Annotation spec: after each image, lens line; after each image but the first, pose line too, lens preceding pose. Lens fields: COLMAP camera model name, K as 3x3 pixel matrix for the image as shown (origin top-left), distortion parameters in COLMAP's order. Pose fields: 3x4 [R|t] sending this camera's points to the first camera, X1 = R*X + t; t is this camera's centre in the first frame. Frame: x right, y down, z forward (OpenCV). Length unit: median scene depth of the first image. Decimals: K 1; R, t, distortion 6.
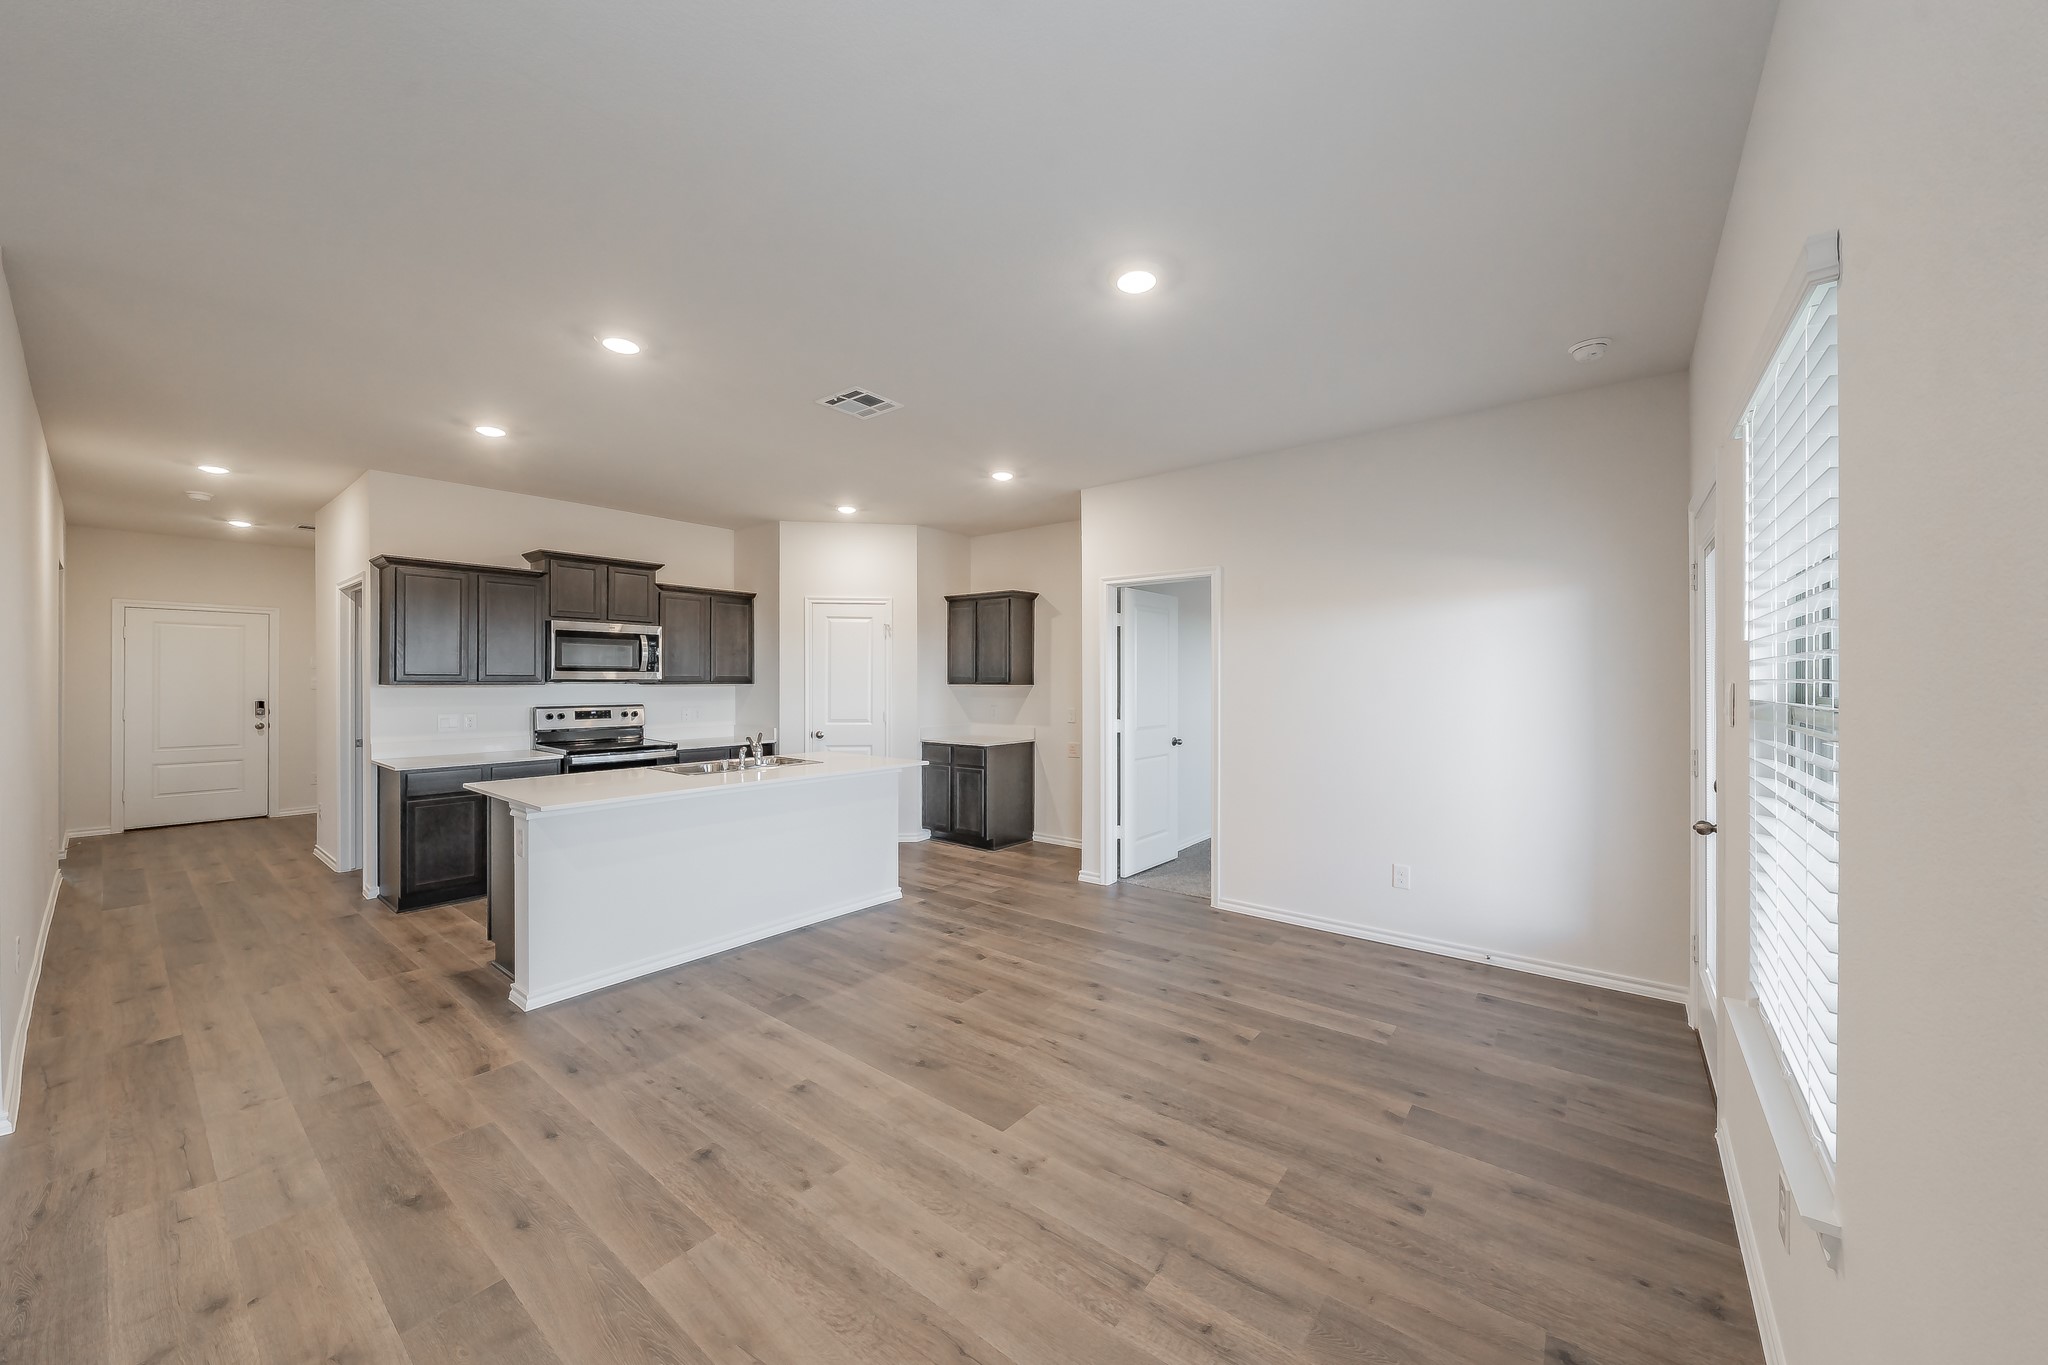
lens RADIAL K [[717.7, 0, 1027.7], [0, 717.7, 685.7], [0, 0, 1]] dist [-0.008842, 0.000778]
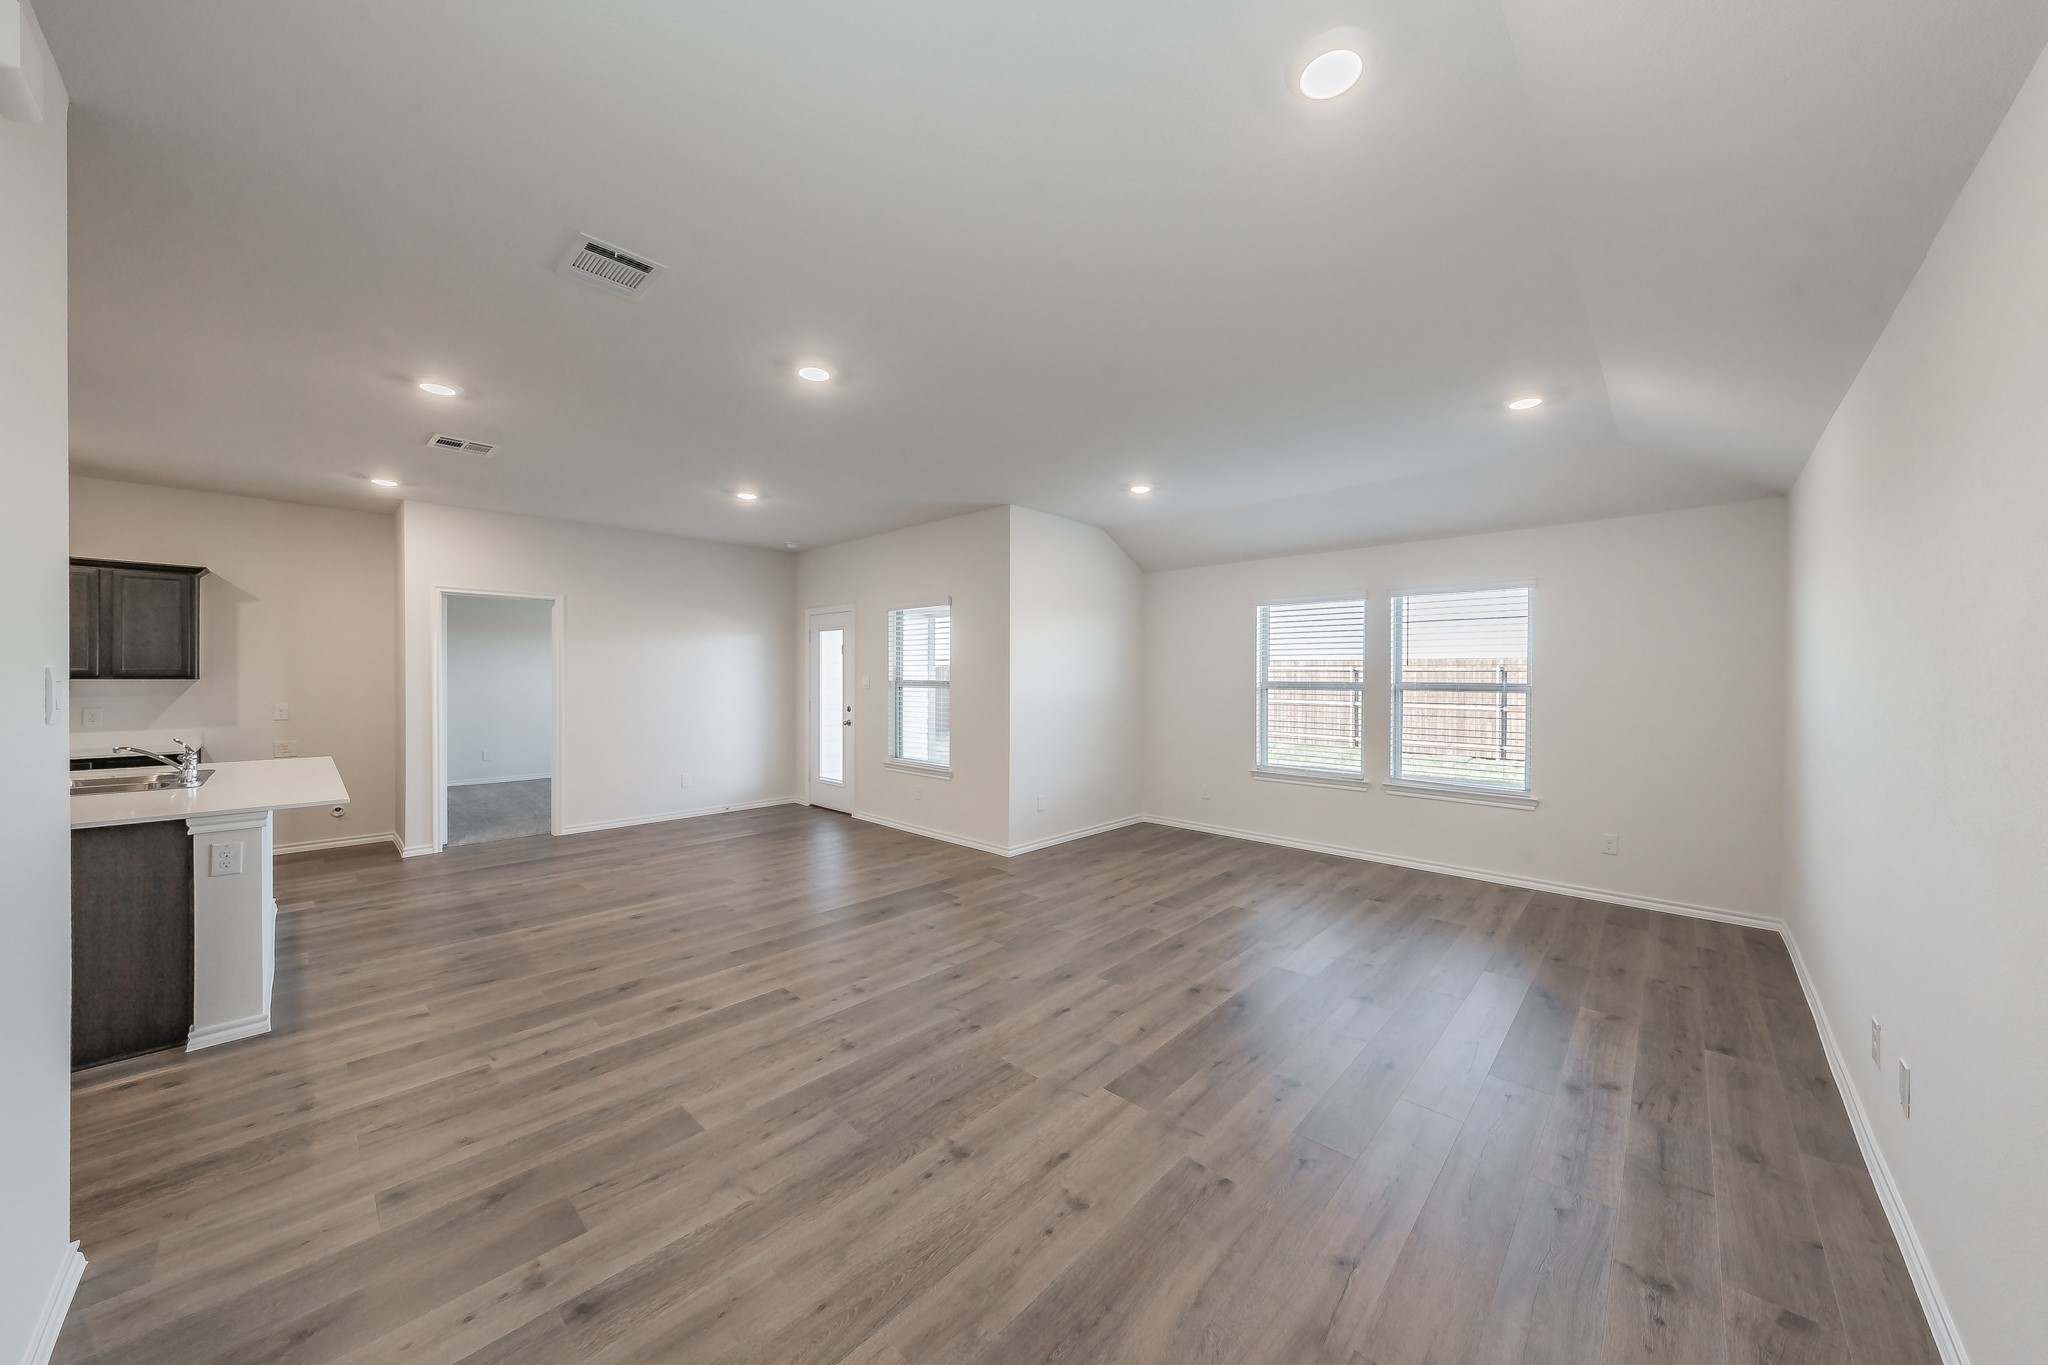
lens RADIAL K [[717.7, 0, 1010.8], [0, 717.7, 667.1], [0, 0, 1]] dist [-0.008842, 0.000778]
pose [[0.113764, 0.013289, 0.993419, -1.507425], [0.005799, 0.999885, -0.014039, 0.004537], [-0.993491, 0.007358, 0.113674, -0.055391]]
